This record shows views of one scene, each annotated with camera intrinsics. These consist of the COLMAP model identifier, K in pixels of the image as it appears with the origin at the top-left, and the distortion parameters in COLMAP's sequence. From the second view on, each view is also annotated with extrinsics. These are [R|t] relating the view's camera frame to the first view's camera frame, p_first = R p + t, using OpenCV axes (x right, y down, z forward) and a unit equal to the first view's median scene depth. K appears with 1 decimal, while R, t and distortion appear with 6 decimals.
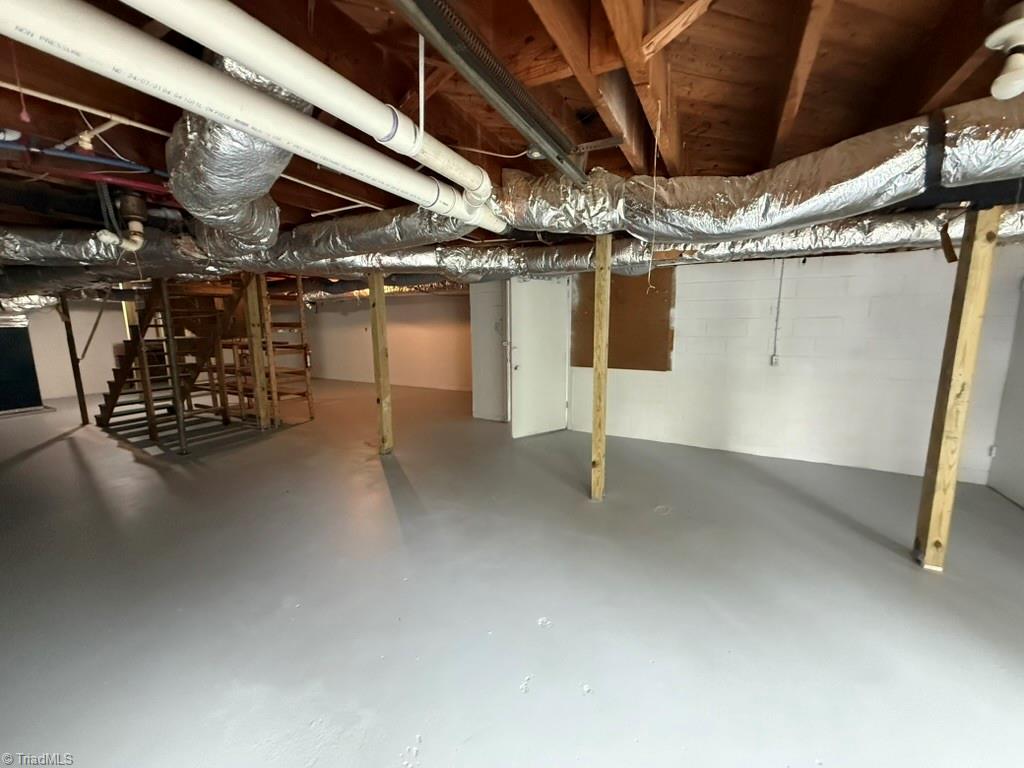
lens RADIAL K [[404.4, 0, 511.2], [0, 404.4, 380.1], [0, 0, 1]] dist [-0.000544, -0.000140]
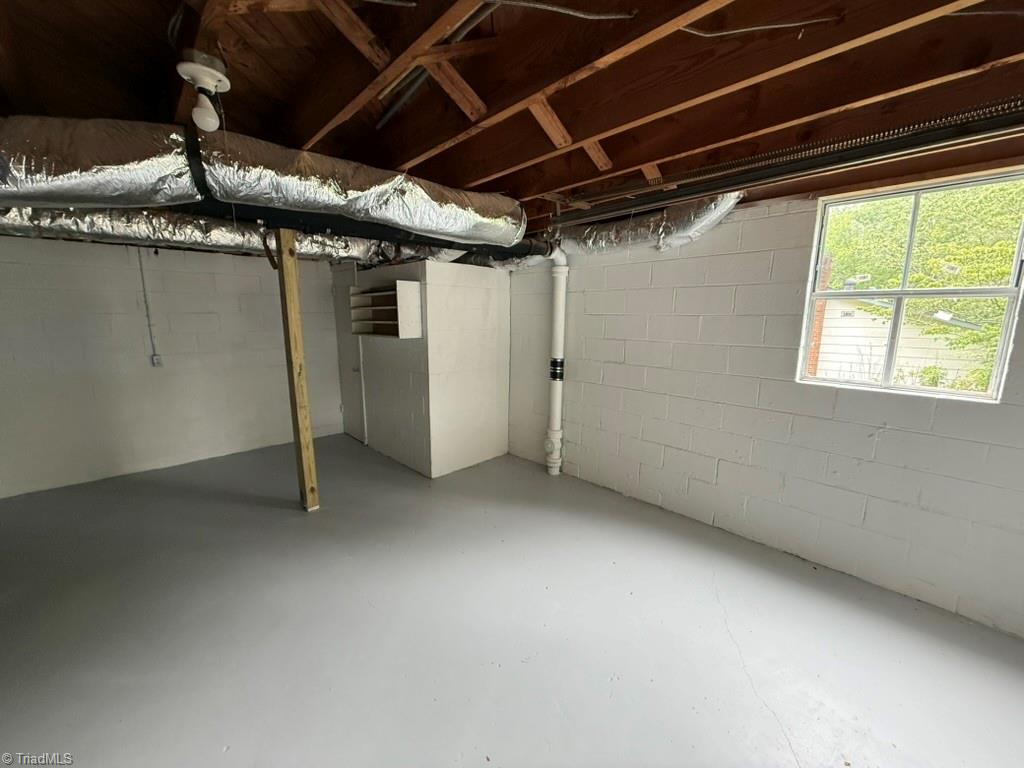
lens RADIAL K [[404.4, 0, 511.2], [0, 404.4, 380.1], [0, 0, 1]] dist [-0.000544, -0.000140]
pose [[0.329617, -0.149385, 0.932221, 0.083386], [0.138923, 0.984329, 0.108614, 0.007340], [-0.933838, 0.093706, 0.345205, -0.053569]]
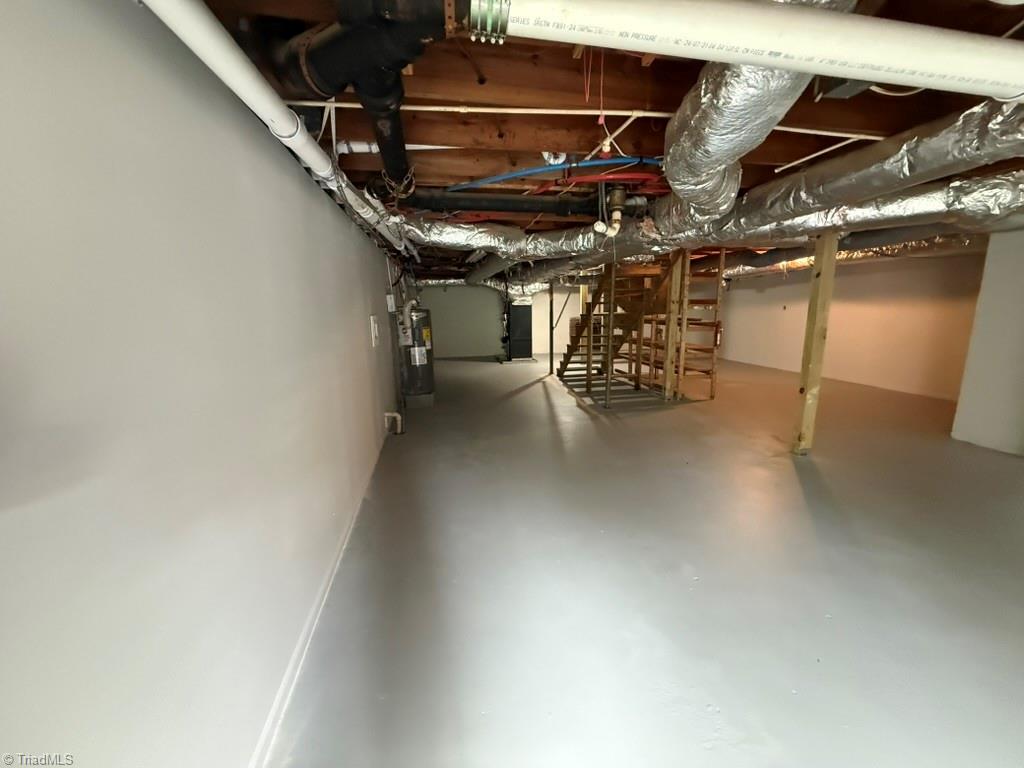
lens RADIAL K [[404.4, 0, 511.2], [0, 404.4, 380.1], [0, 0, 1]] dist [-0.000544, -0.000140]
pose [[0.619576, 0.141522, -0.772074, -0.078967], [-0.105932, 0.989689, 0.096403, 0.017241], [0.777756, 0.022059, 0.628179, 0.001004]]
